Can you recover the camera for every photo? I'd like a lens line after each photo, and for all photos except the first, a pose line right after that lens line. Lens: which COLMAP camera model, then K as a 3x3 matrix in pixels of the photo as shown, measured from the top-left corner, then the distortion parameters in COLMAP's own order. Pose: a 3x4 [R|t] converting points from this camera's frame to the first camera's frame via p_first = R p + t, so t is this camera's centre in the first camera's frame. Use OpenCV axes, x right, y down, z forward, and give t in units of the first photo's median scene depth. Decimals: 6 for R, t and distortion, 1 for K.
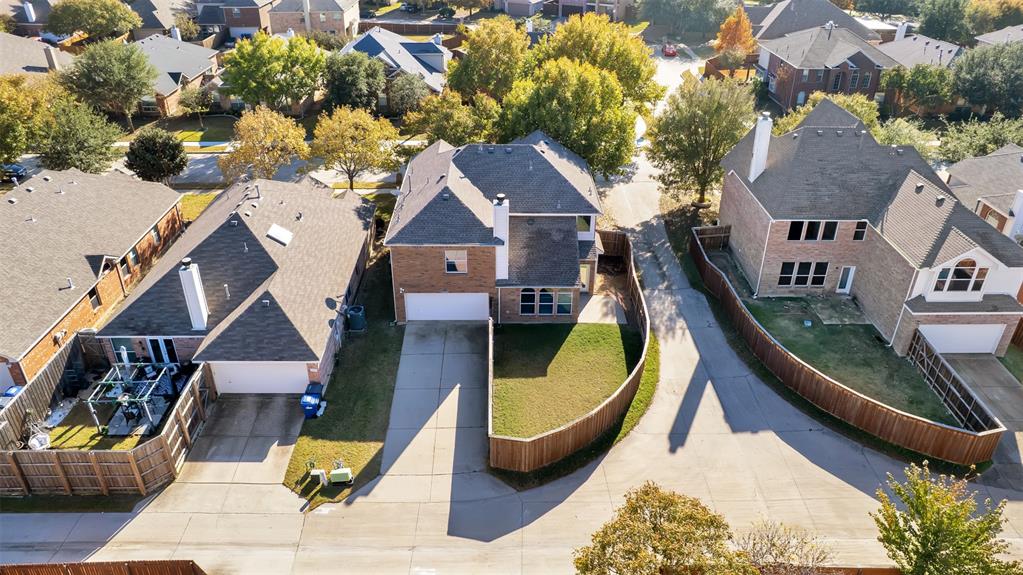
lens RADIAL K [[658.1, 0, 505.7], [0, 658.1, 245.0], [0, 0, 1]] dist [-0.044896, 0.016299]
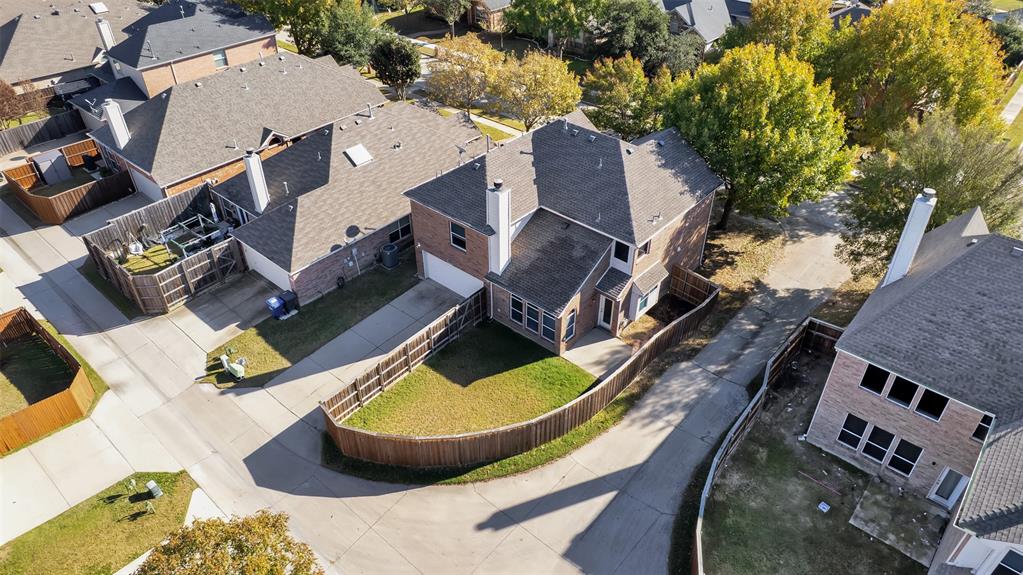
lens RADIAL K [[658.1, 0, 522.8], [0, 658.1, 310.3], [0, 0, 1]] dist [-0.044896, 0.016299]
pose [[0.751353, 0.407443, -0.519094, 0.512212], [-0.315774, 0.912707, 0.259332, -0.147136], [0.579444, -0.030934, 0.814425, 0.287641]]
